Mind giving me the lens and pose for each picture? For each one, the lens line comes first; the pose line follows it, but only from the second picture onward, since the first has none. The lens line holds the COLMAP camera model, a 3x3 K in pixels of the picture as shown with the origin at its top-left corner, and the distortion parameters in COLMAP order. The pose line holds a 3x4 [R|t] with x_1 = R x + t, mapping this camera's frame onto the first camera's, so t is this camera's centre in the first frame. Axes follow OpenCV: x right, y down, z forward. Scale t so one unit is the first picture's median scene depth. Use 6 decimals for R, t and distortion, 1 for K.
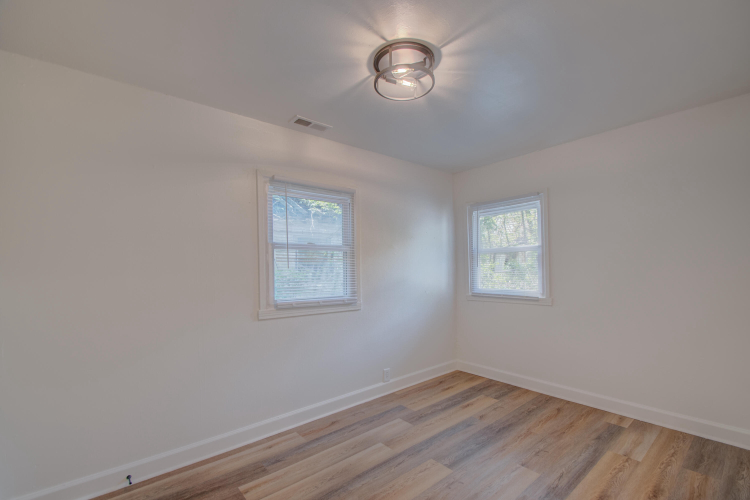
lens RADIAL K [[343.1, 0, 376.3], [0, 343.1, 270.1], [0, 0, 1]] dist [-0.003522, -0.000782]
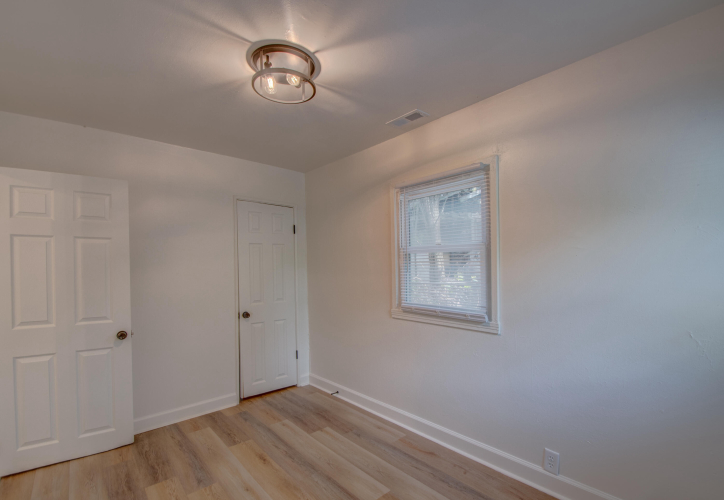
lens RADIAL K [[341.9, 0, 362.5], [0, 341.9, 271.3], [0, 0, 1]] dist [-0.002907, -0.000388]
pose [[-0.012710, 0.023491, -0.999643, 0.778002], [0.007061, 0.999701, 0.023402, -0.033586], [0.999894, -0.006761, -0.012872, 0.909815]]
